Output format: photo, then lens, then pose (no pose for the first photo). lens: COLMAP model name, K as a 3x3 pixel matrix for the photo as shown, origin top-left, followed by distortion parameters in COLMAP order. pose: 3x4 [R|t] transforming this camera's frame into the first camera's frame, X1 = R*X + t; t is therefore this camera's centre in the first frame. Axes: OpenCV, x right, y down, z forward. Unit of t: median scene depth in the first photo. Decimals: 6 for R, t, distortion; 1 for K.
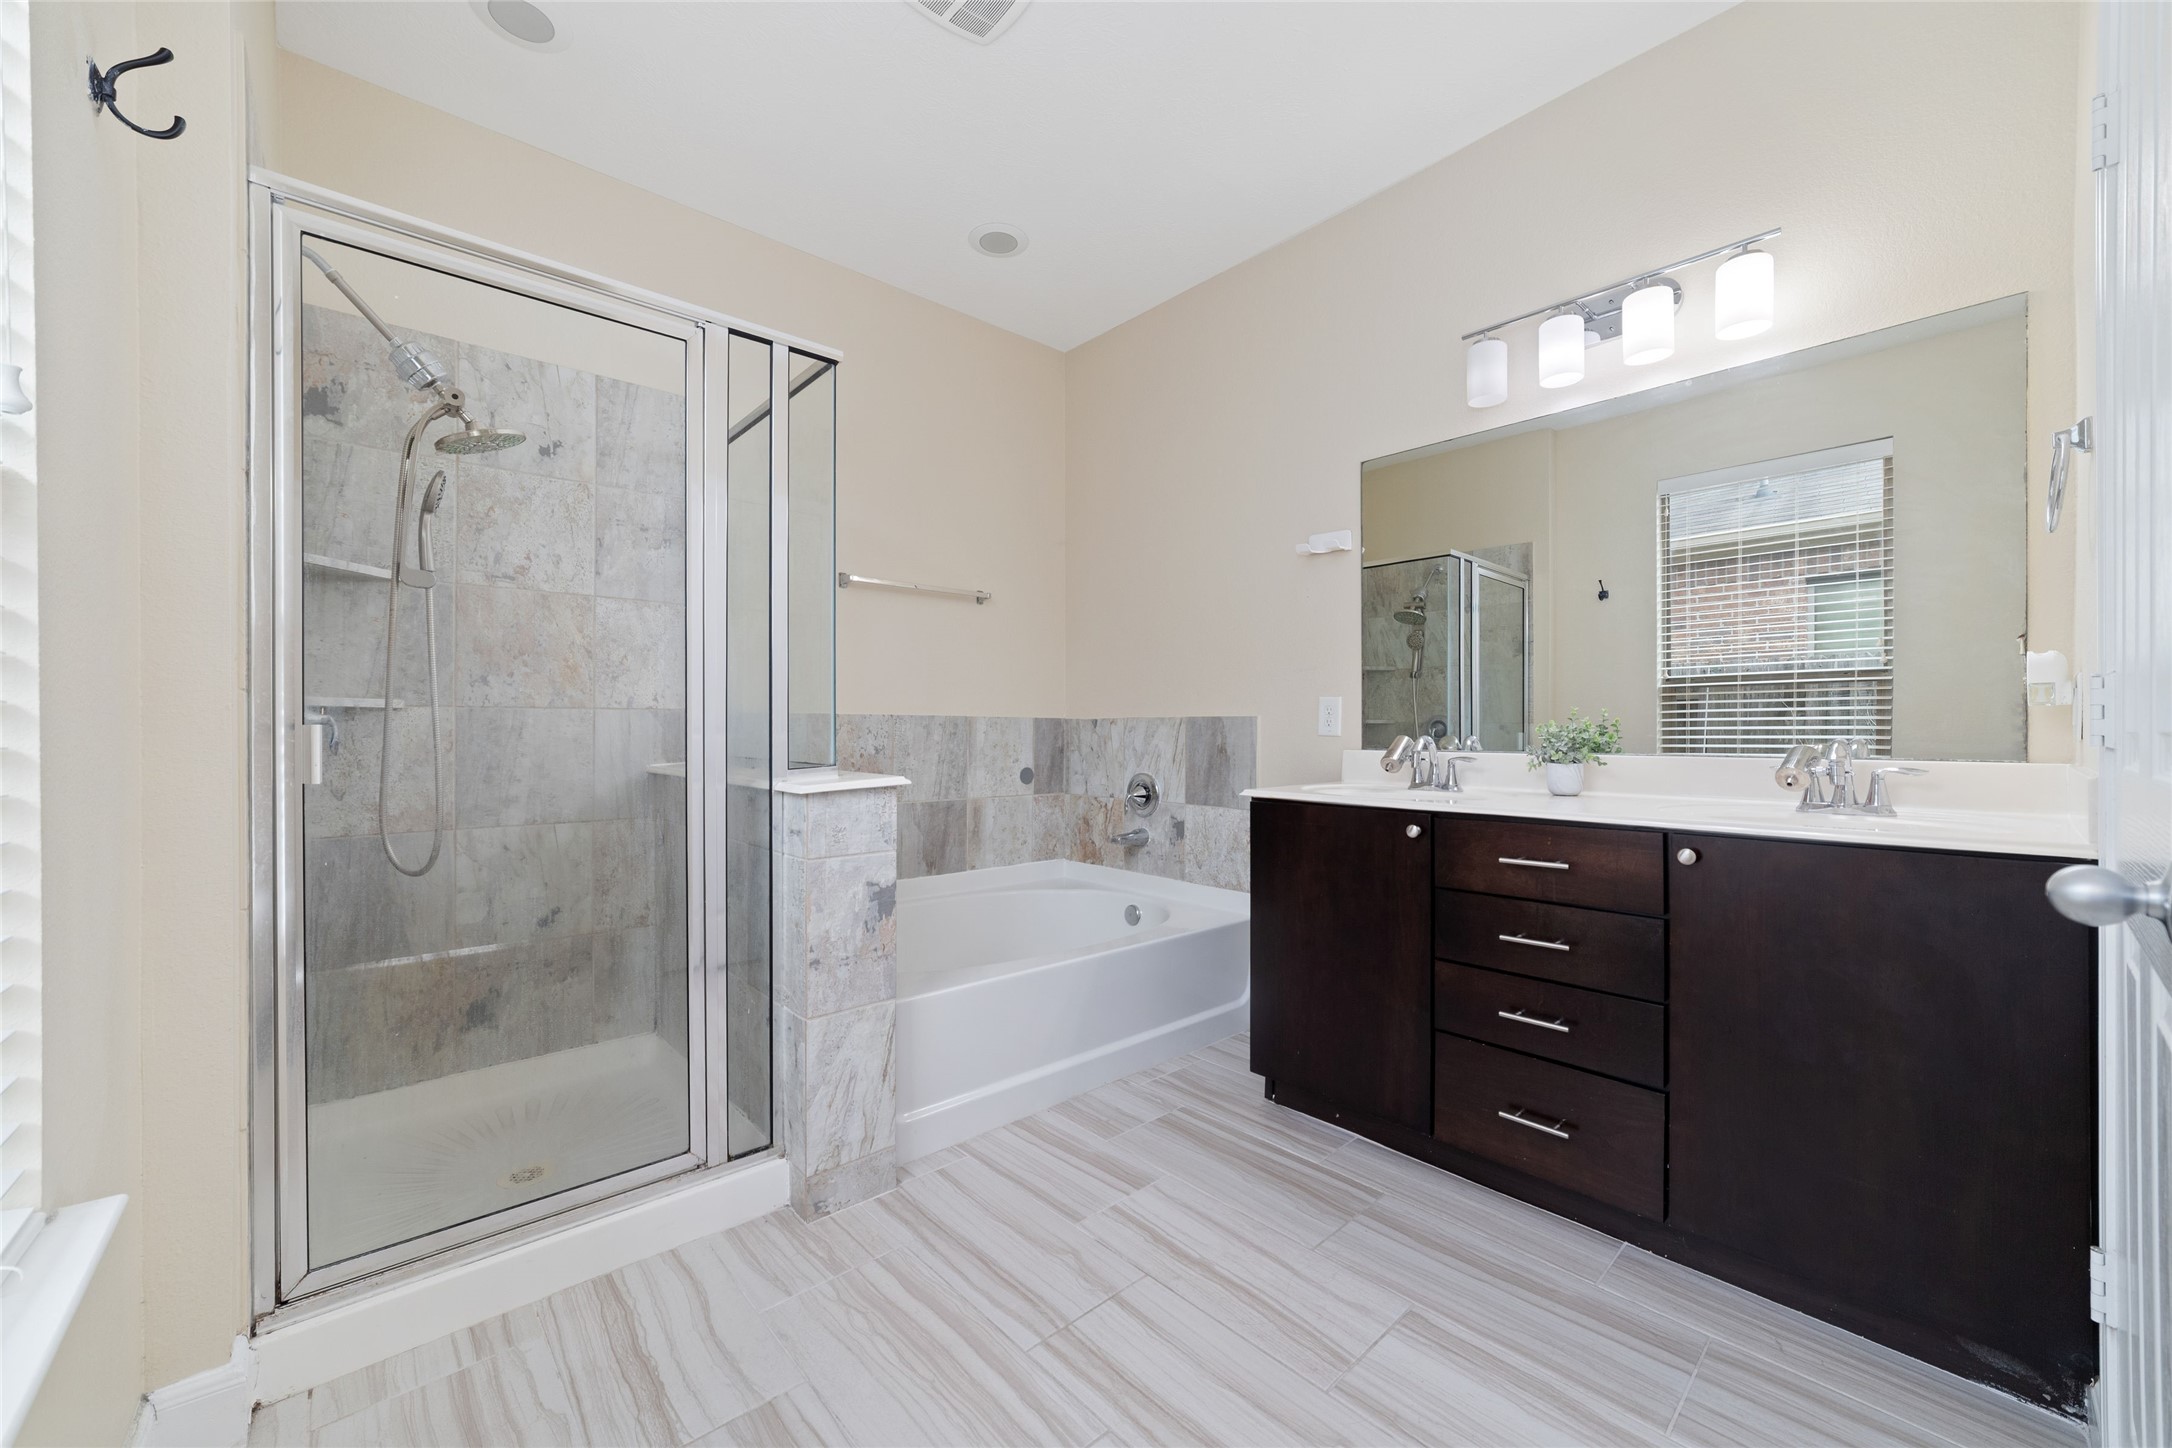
lens RADIAL K [[830.5, 0, 1088.9], [0, 830.5, 722.9], [0, 0, 1]] dist [-0.001213, 0.000096]
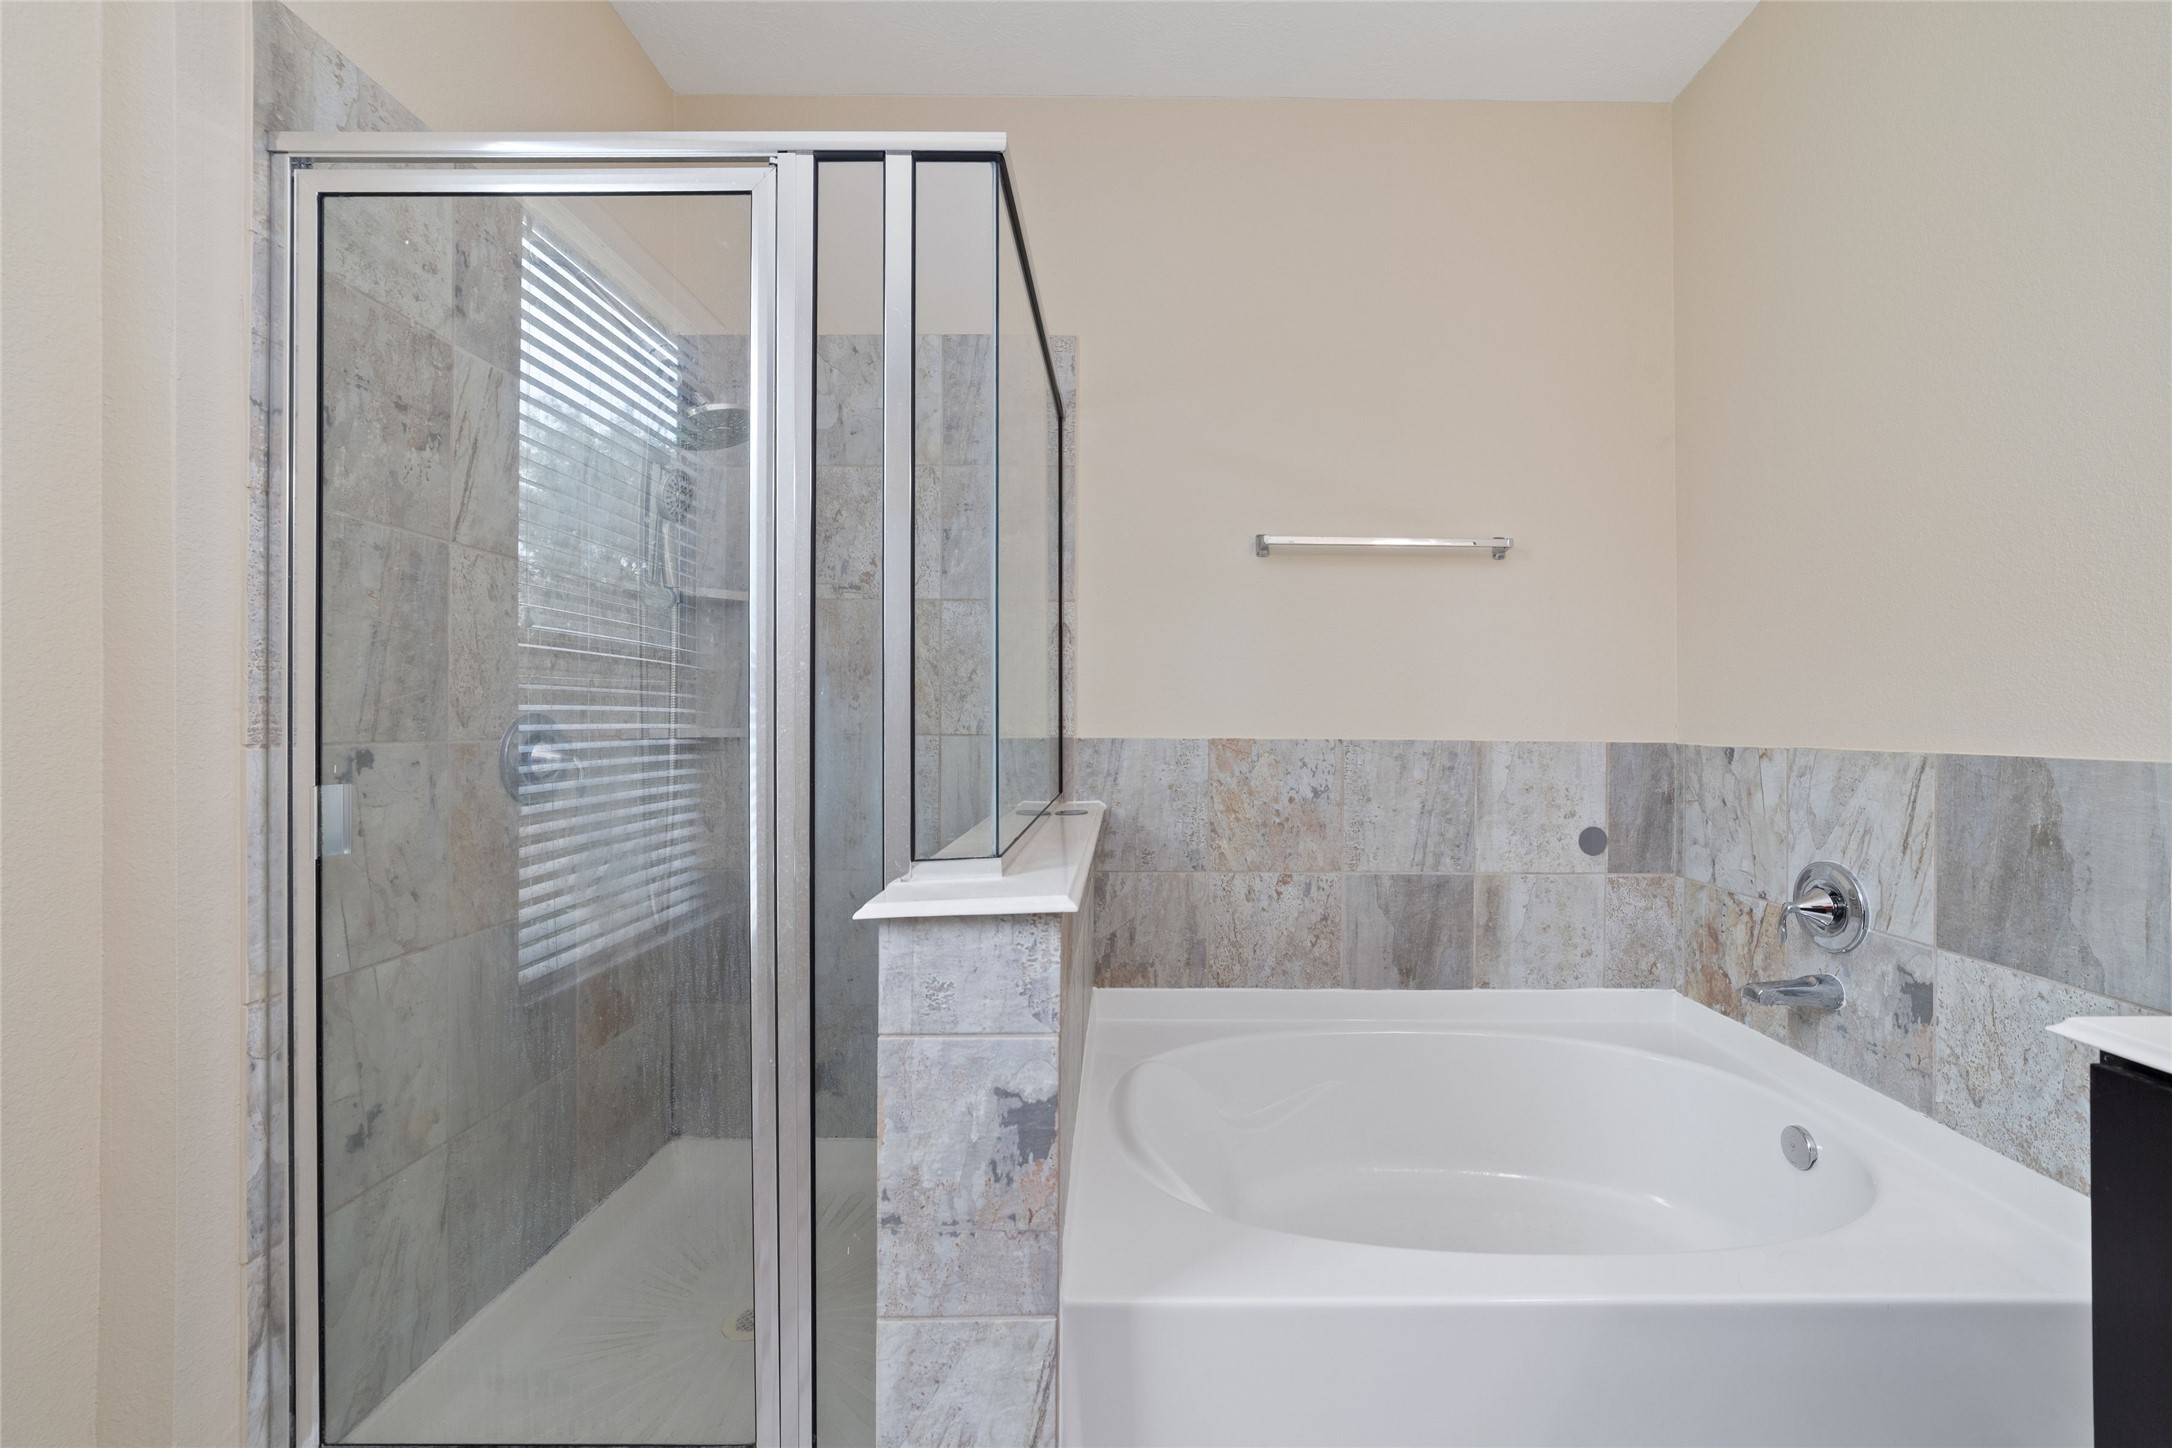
lens RADIAL K [[907.4, 0, 1084.0], [0, 907.4, 722.1], [0, 0, 1]] dist [-0.013956, 0.002806]
pose [[0.753384, -0.000137, -0.657581, 0.085828], [0.000367, 1.000000, 0.000211, -0.023982], [0.657581, -0.000400, 0.753384, 0.321375]]
